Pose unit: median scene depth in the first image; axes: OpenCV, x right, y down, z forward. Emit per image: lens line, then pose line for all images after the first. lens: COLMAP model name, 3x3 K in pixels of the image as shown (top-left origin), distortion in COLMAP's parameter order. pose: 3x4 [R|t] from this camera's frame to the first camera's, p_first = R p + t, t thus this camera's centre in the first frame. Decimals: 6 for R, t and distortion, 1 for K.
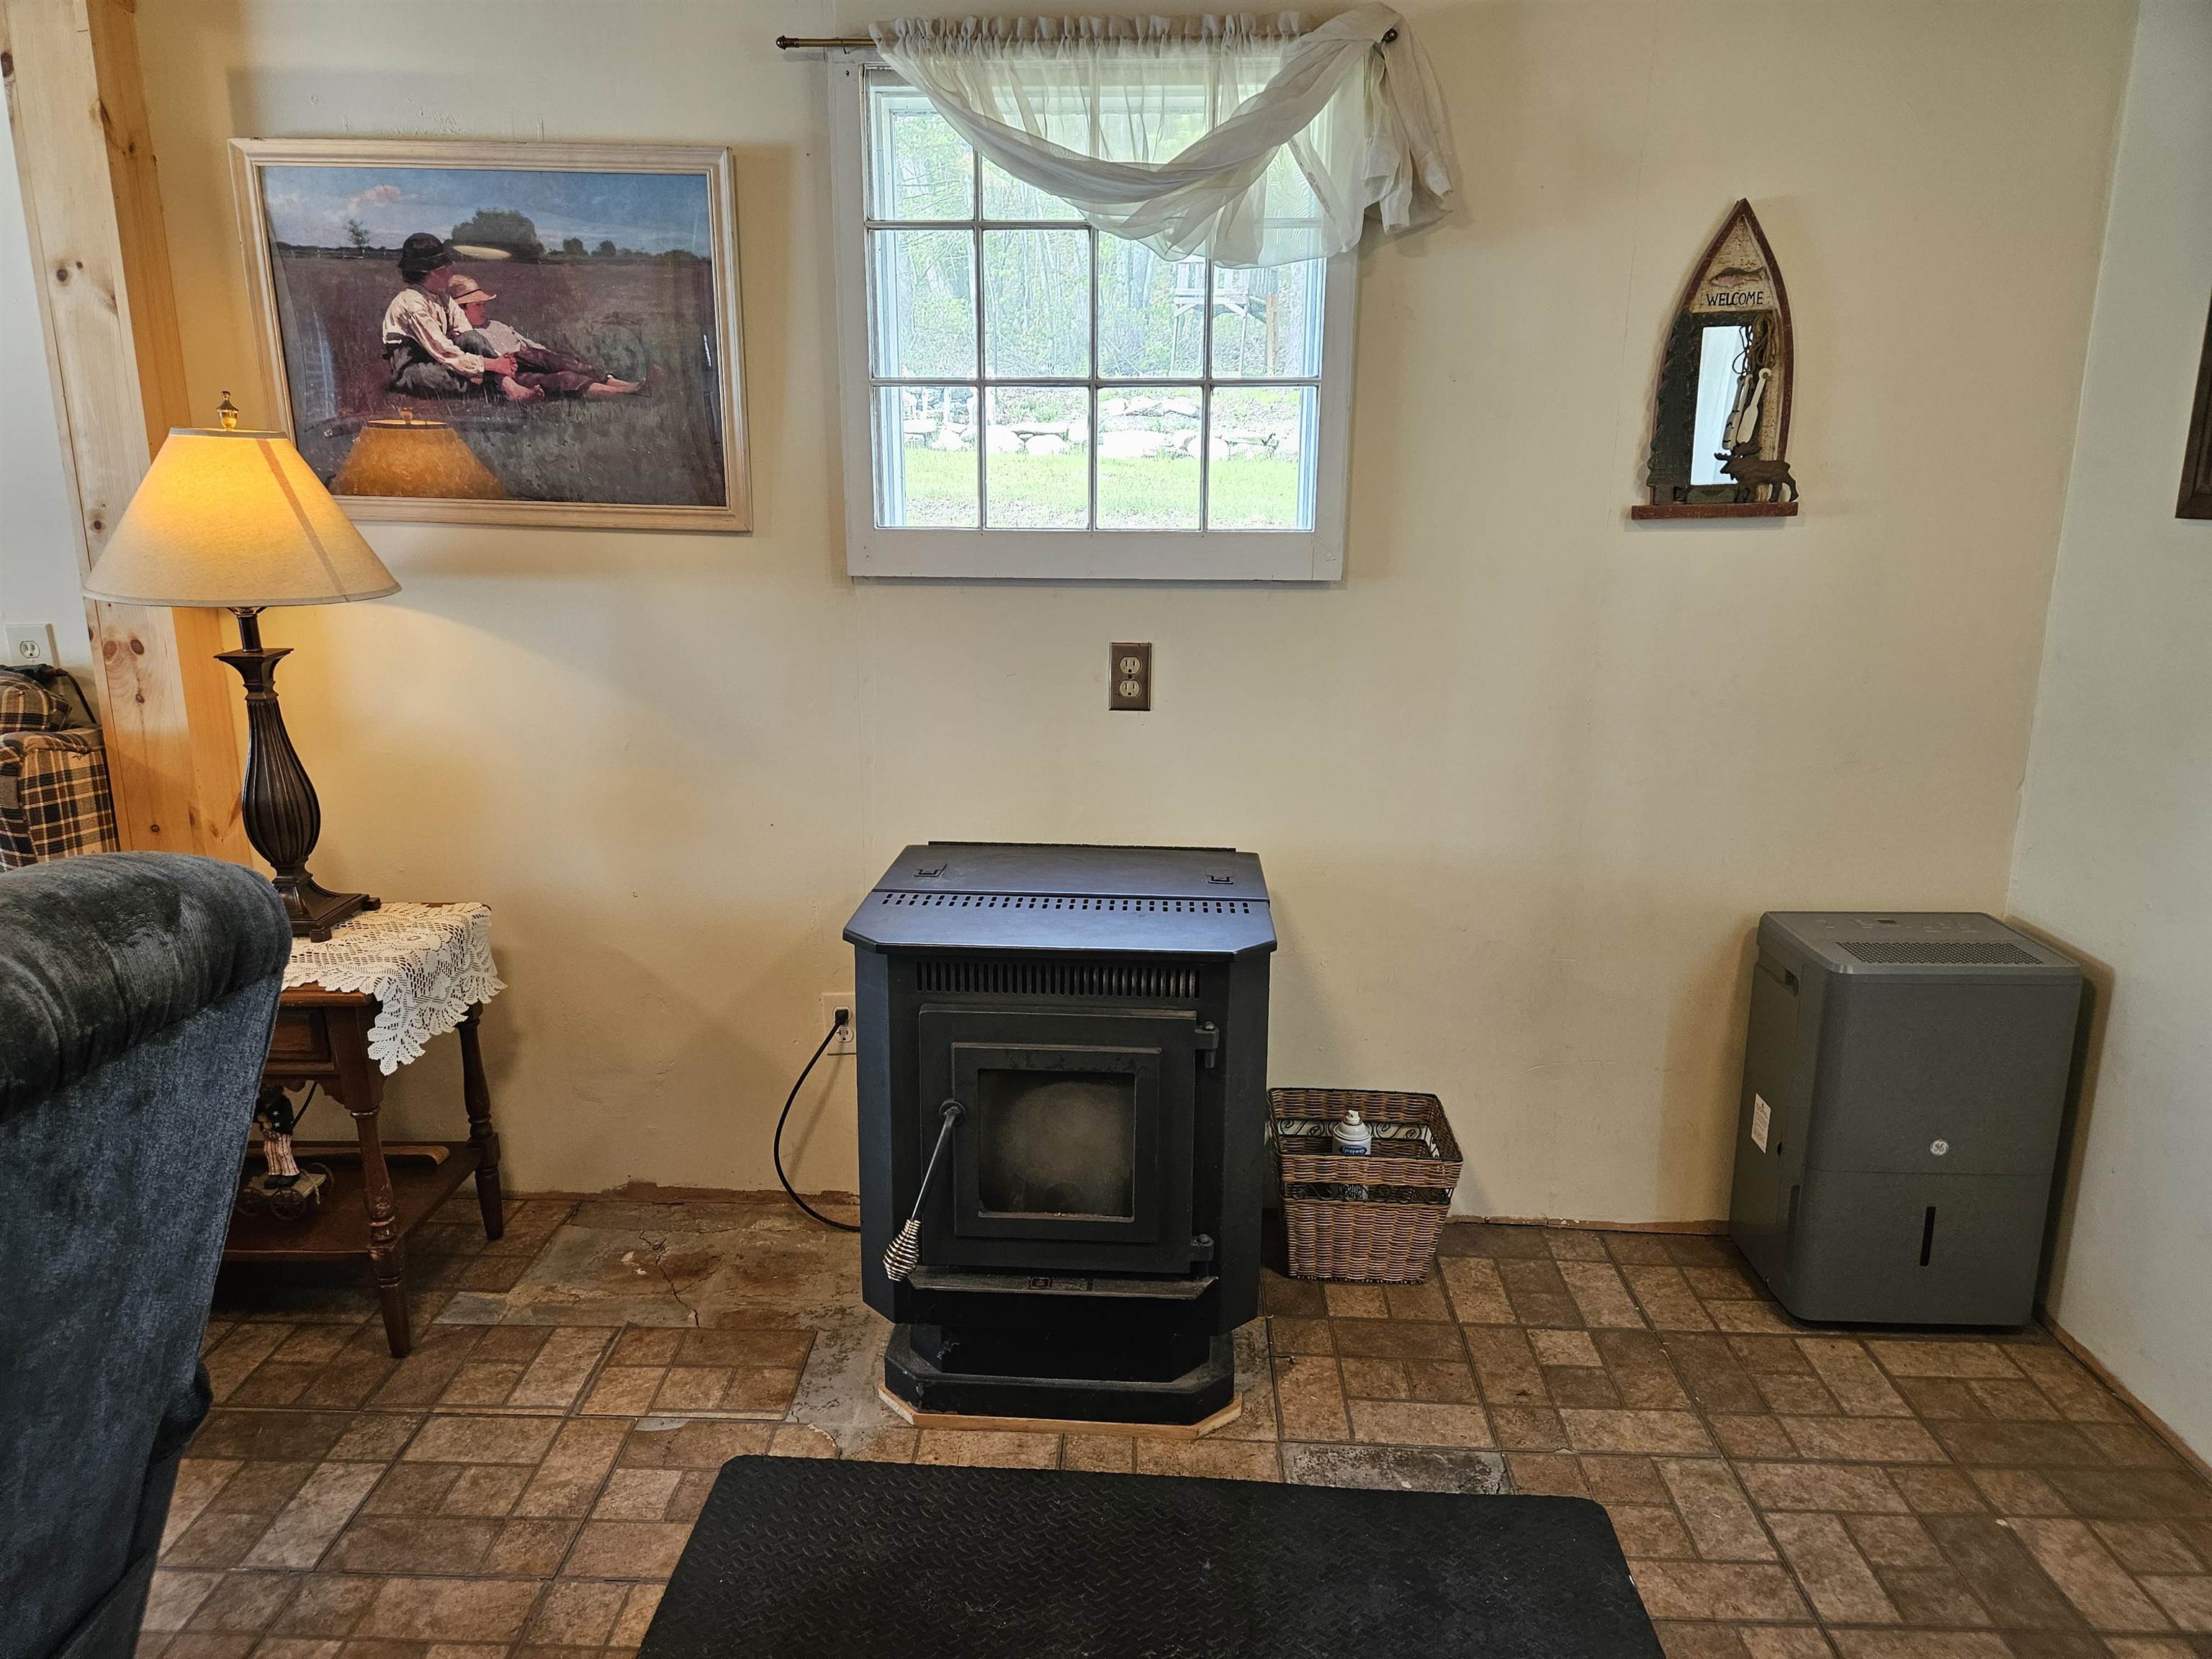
lens RADIAL K [[1480.7, 0, 1073.4], [0, 1480.7, 841.5], [0, 0, 1]] dist [0.067217, -0.054186]
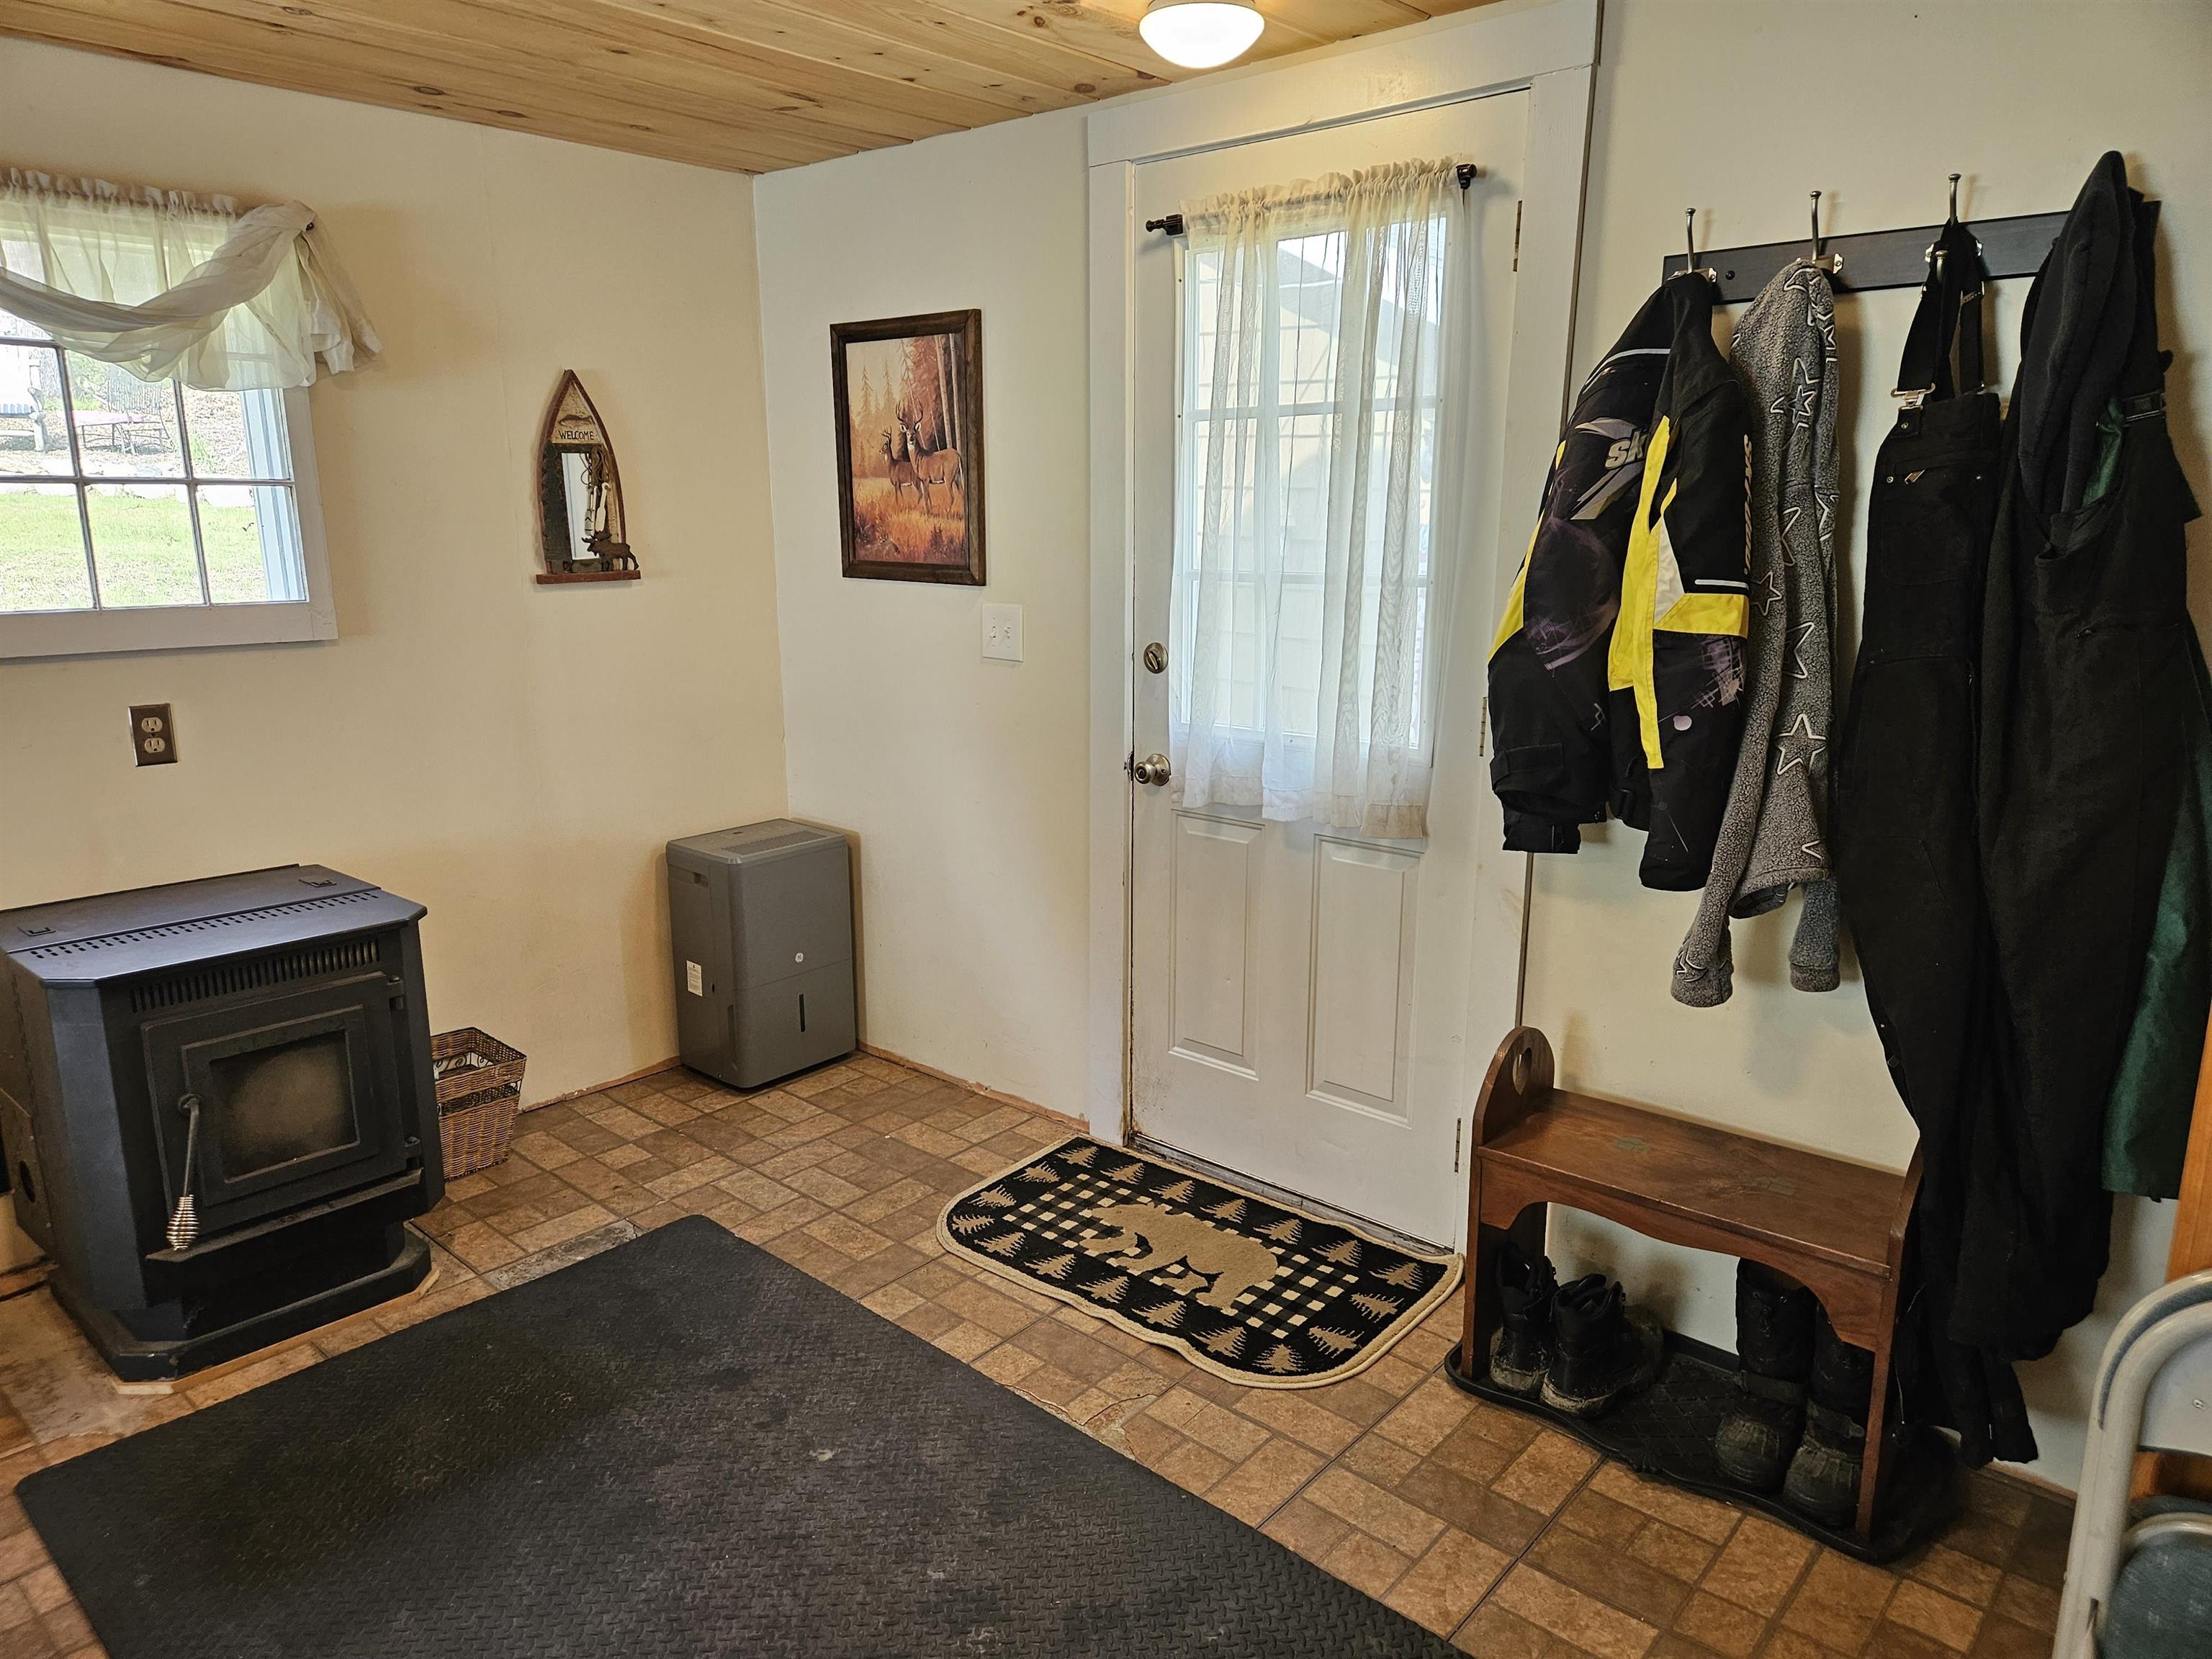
lens RADIAL K [[1480.7, 0, 1088.8], [0, 1480.7, 859.8], [0, 0, 1]] dist [0.067217, -0.054186]
pose [[0.624809, -0.183508, 0.758906, -0.436462], [0.180948, 0.979558, 0.087888, 0.011110], [-0.759521, 0.082409, 0.645242, -0.298698]]
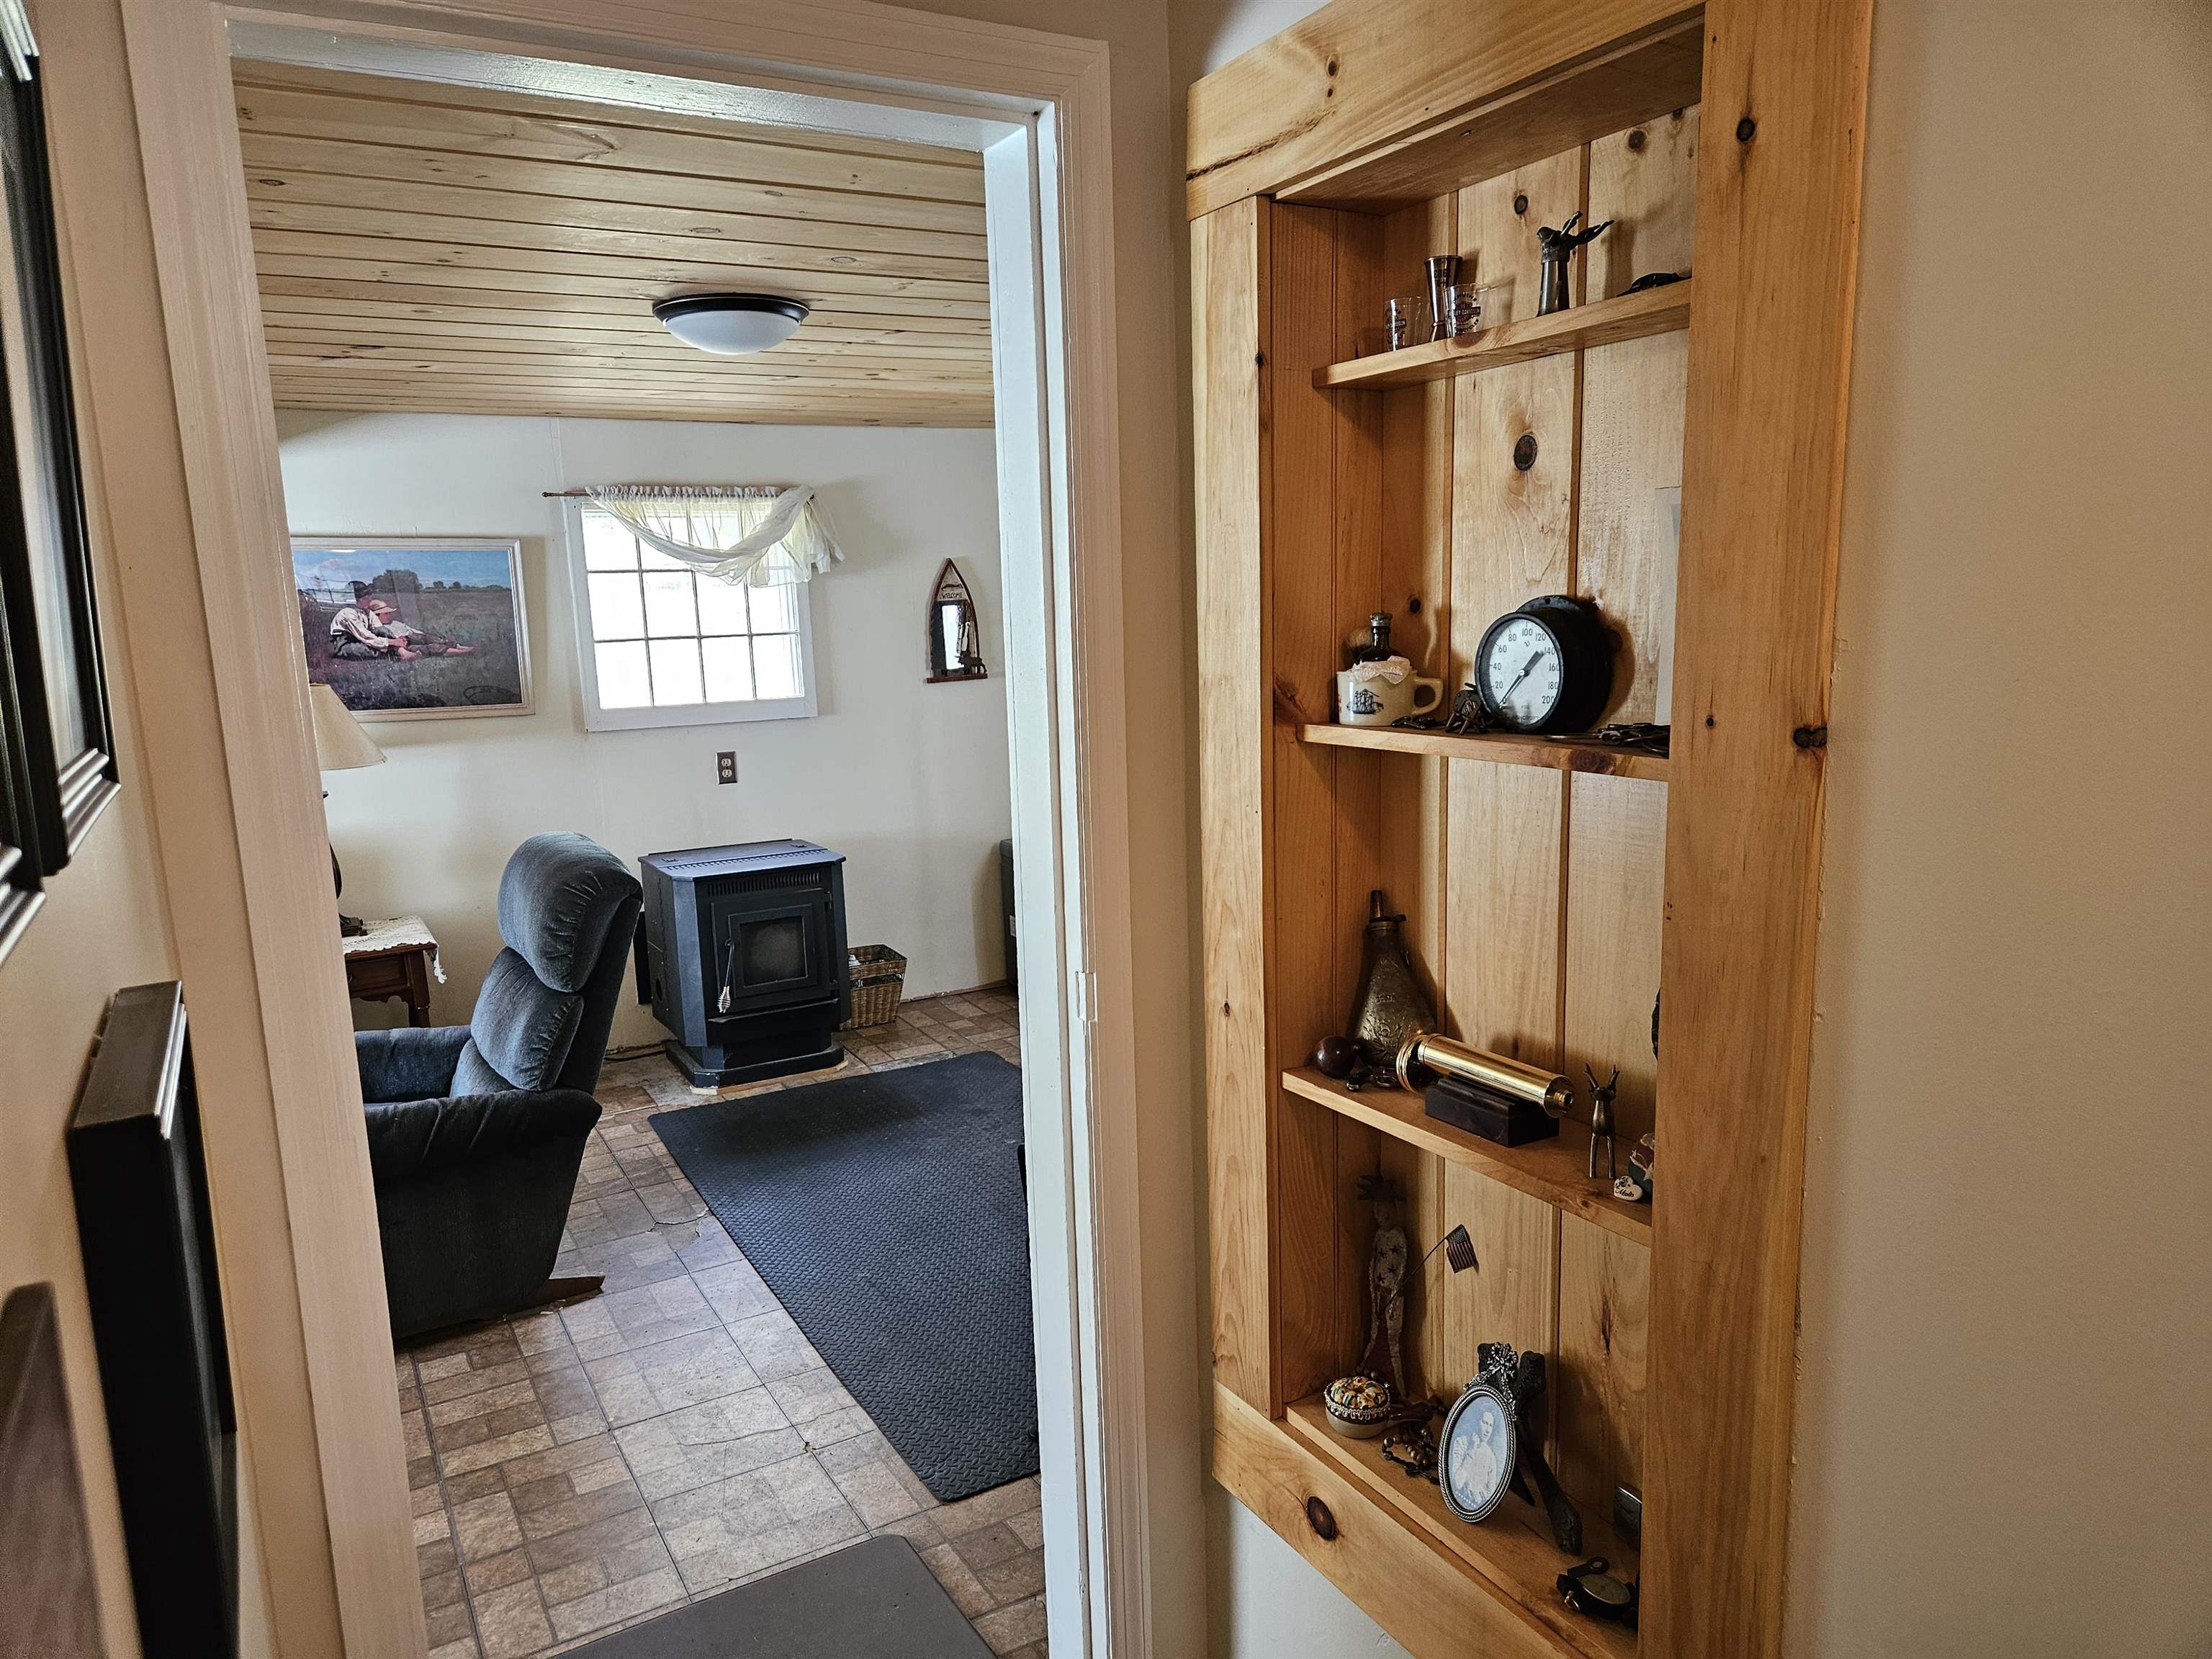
lens RADIAL K [[1480.7, 0, 1091.7], [0, 1480.7, 865.0], [0, 0, 1]] dist [0.067217, -0.054186]
pose [[0.843790, -0.128393, 0.521089, -0.703868], [0.164623, 0.986074, -0.023609, 0.177220], [-0.510801, 0.105705, 0.853175, -1.170719]]
